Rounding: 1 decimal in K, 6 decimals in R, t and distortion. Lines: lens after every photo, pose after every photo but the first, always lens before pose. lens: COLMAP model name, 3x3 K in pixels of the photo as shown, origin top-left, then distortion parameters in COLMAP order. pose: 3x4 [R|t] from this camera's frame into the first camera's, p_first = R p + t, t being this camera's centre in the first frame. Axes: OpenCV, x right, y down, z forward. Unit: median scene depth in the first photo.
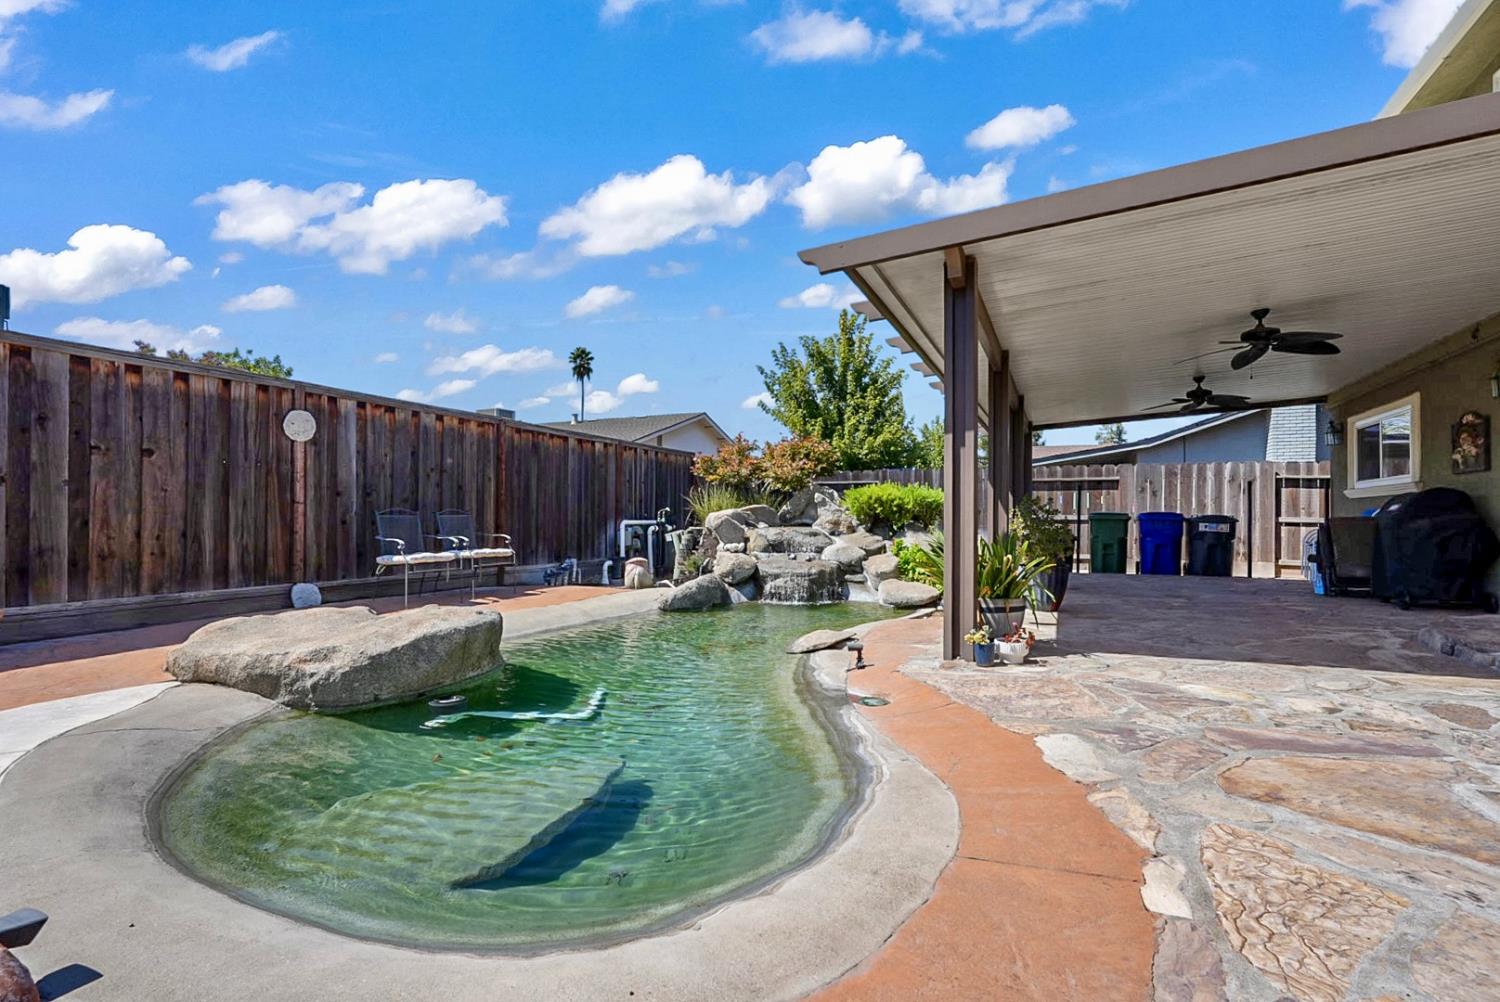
lens RADIAL K [[699.1, 0, 699.9], [0, 699.1, 511.9], [0, 0, 1]] dist [-0.000661, 0.000447]
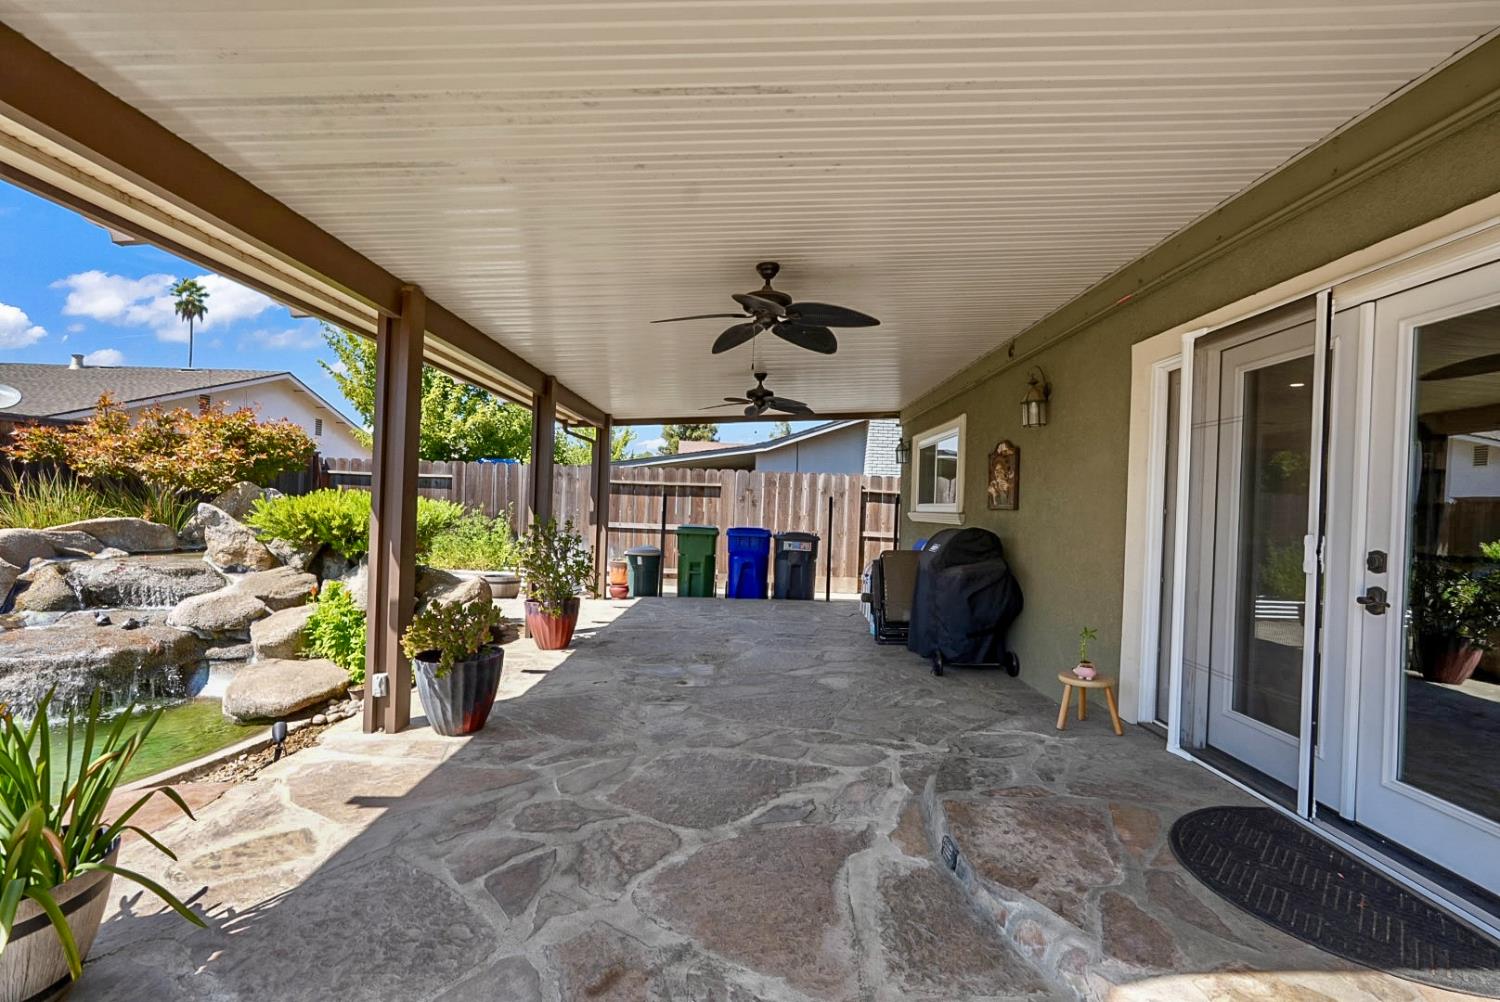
lens RADIAL K [[691.2, 0, 708.1], [0, 691.2, 500.2], [0, 0, 1]] dist [-0.014661, 0.000140]
pose [[0.912365, 0.029499, 0.408313, 0.290664], [-0.034242, 0.999404, 0.004309, -0.041727], [-0.407943, -0.017913, 0.912832, 0.254540]]
